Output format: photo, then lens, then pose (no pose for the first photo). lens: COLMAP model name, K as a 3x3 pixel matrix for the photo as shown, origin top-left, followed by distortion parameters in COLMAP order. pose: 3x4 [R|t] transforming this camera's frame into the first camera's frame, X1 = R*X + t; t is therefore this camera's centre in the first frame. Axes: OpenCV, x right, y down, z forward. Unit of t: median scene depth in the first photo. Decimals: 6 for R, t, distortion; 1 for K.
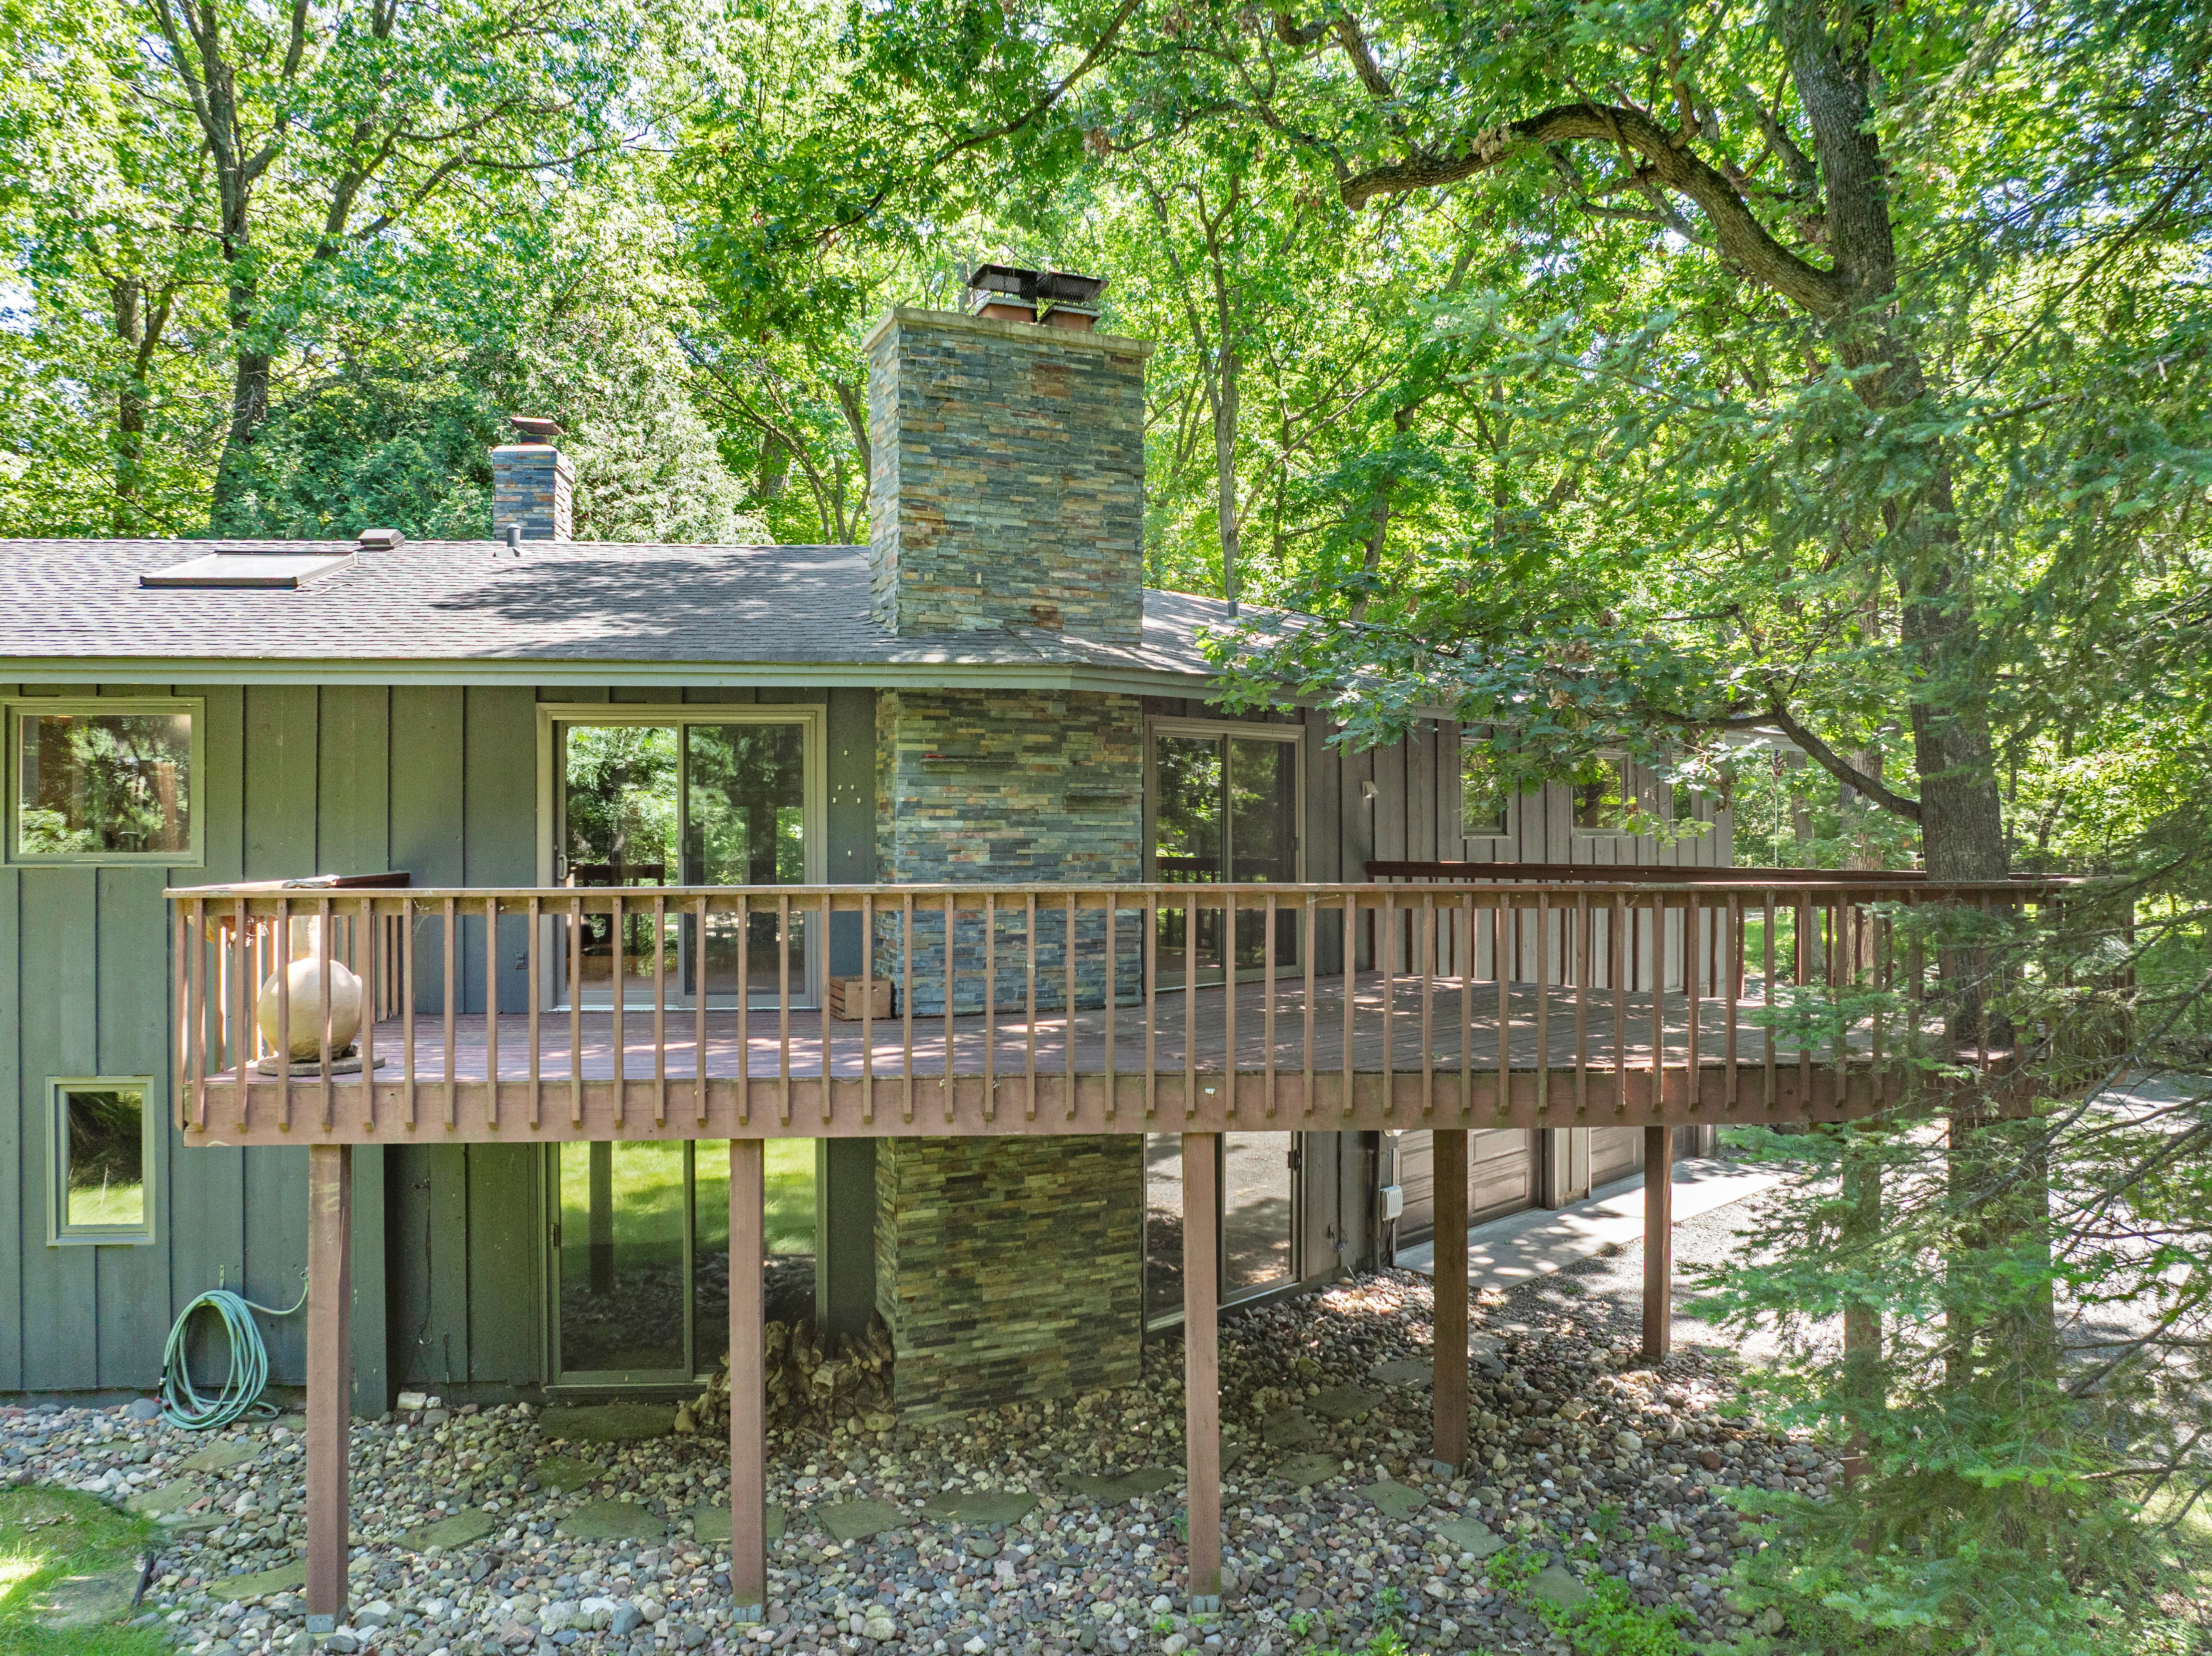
lens RADIAL K [[1567.4, 0, 1106.0], [0, 1567.4, 828.0], [0, 0, 1]] dist [-0.039997, 0.003808]
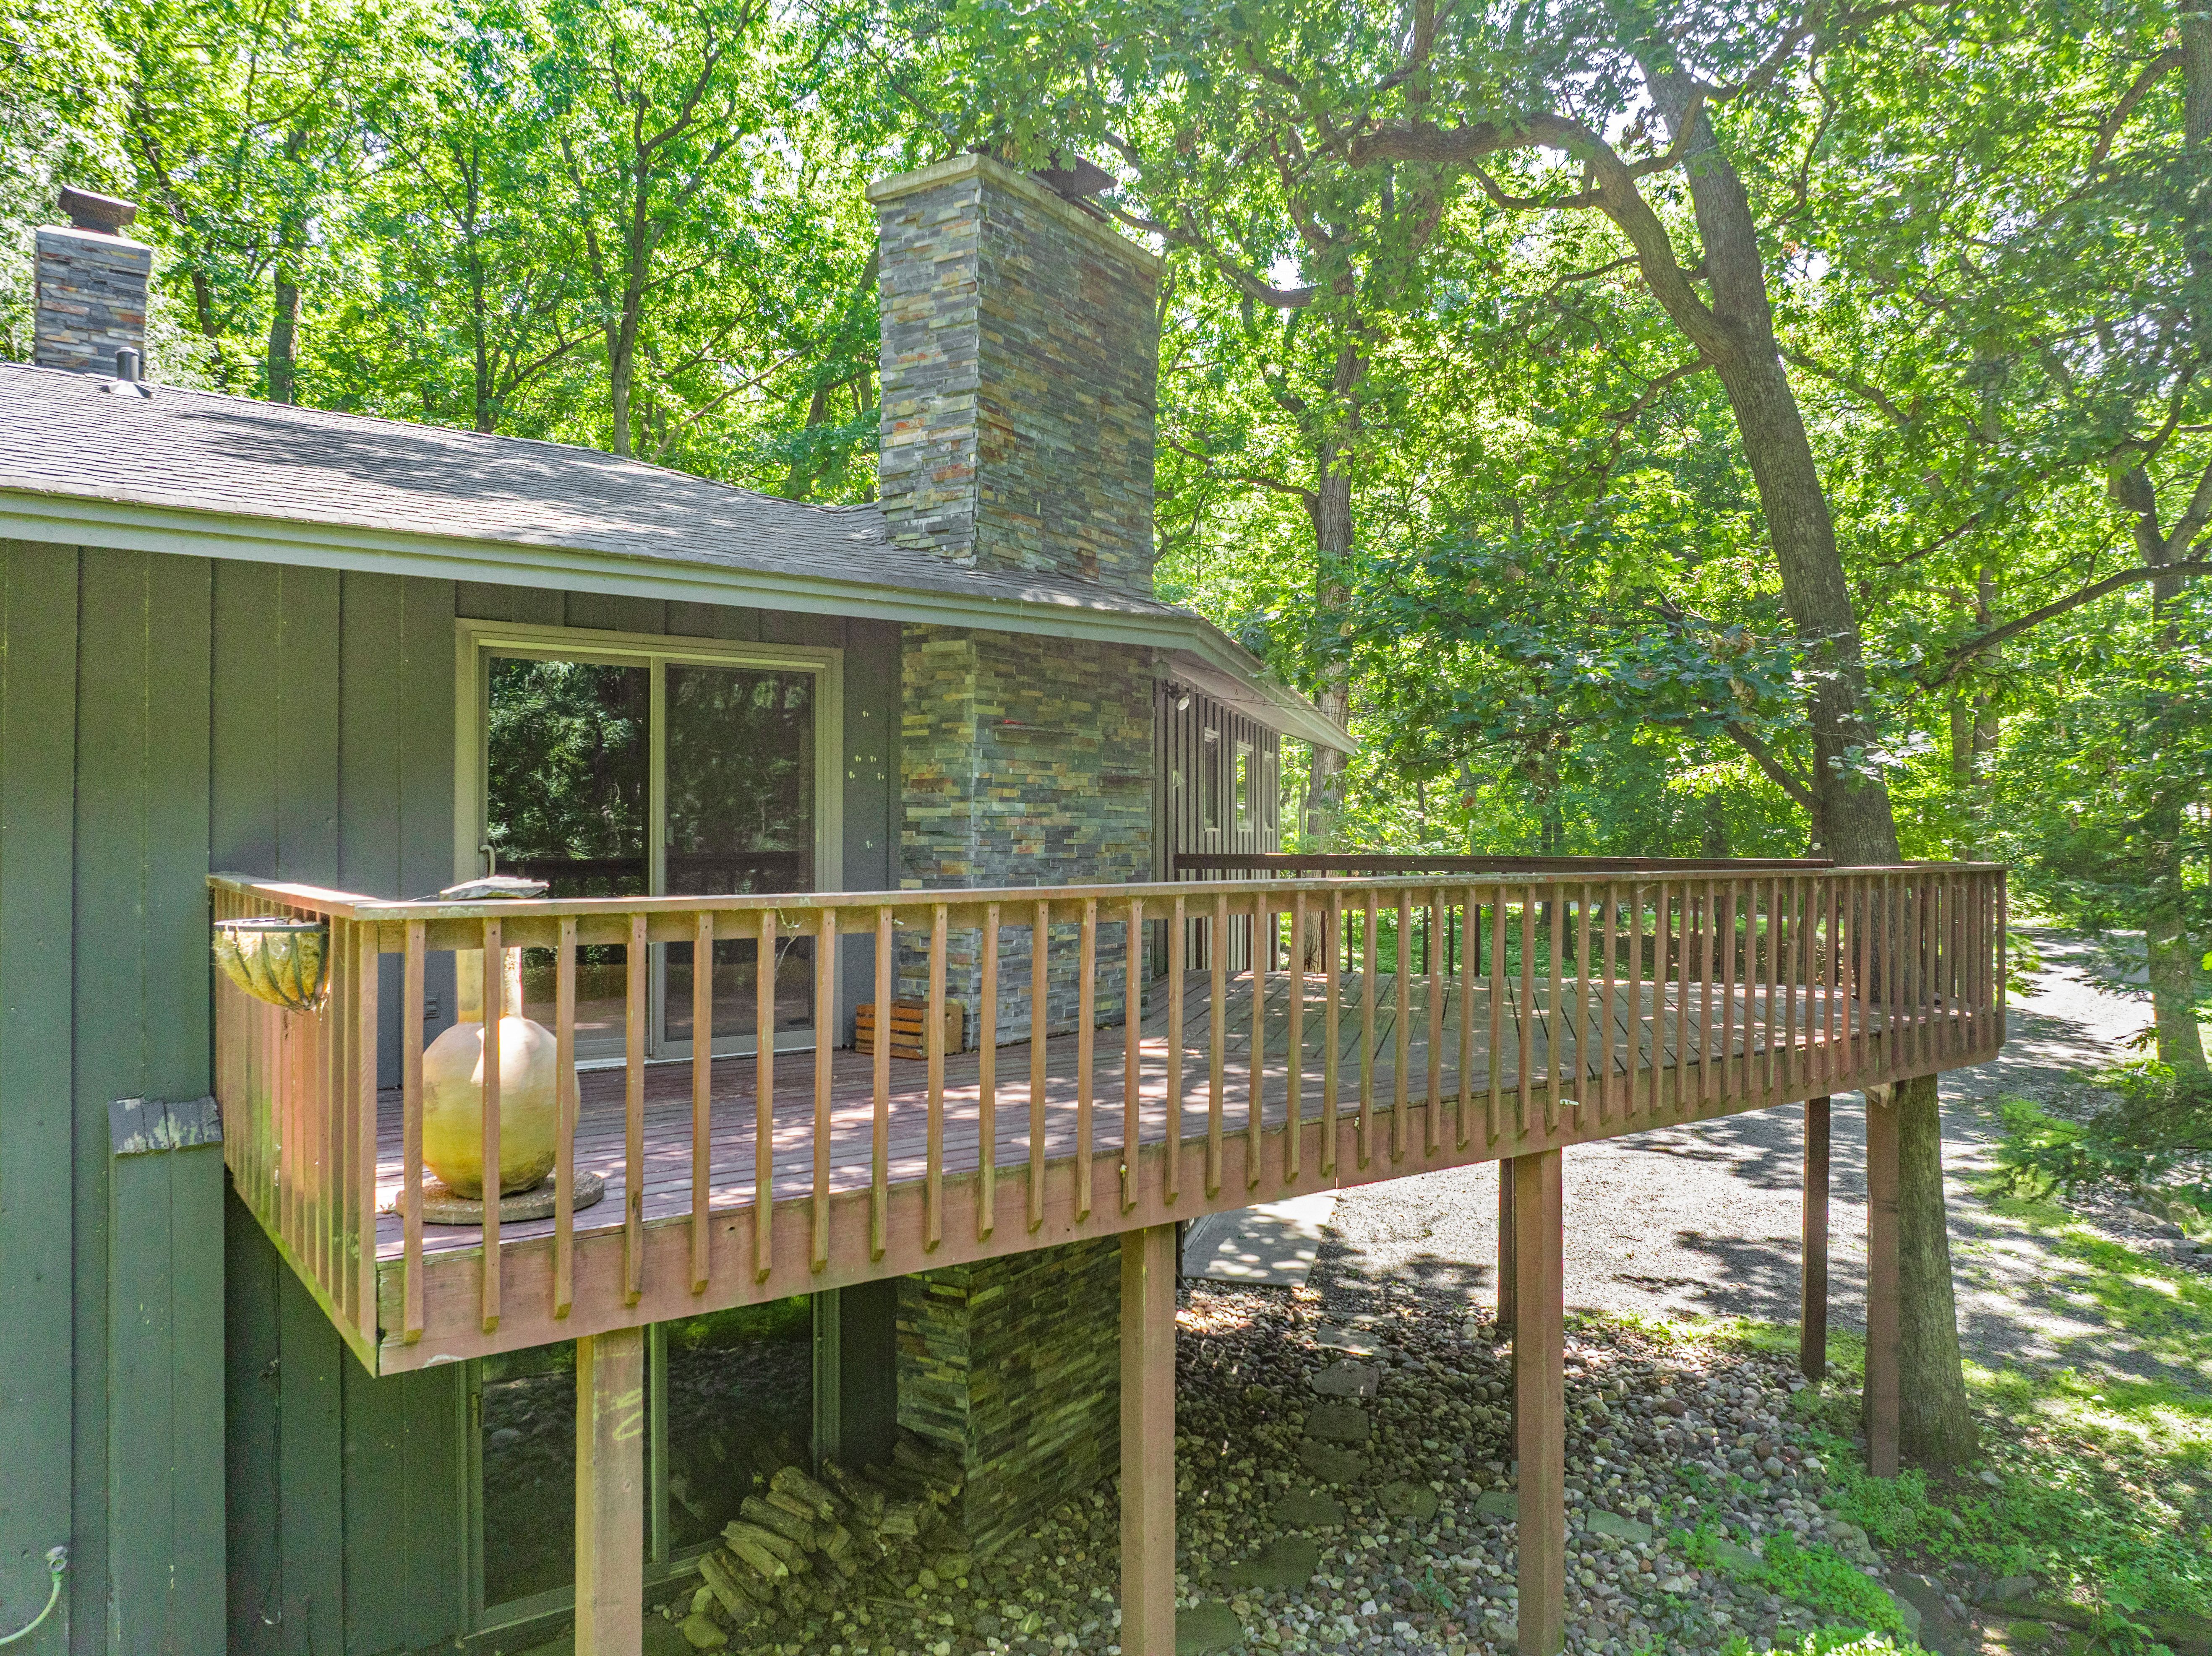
lens RADIAL K [[1567.4, 0, 1106.0], [0, 1567.4, 828.0], [0, 0, 1]] dist [-0.039997, 0.003808]
pose [[0.838564, 0.004978, 0.544780, -0.480847], [-0.004728, 0.999987, -0.001860, 0.009151], [-0.544782, -0.001016, 0.838577, 0.284145]]
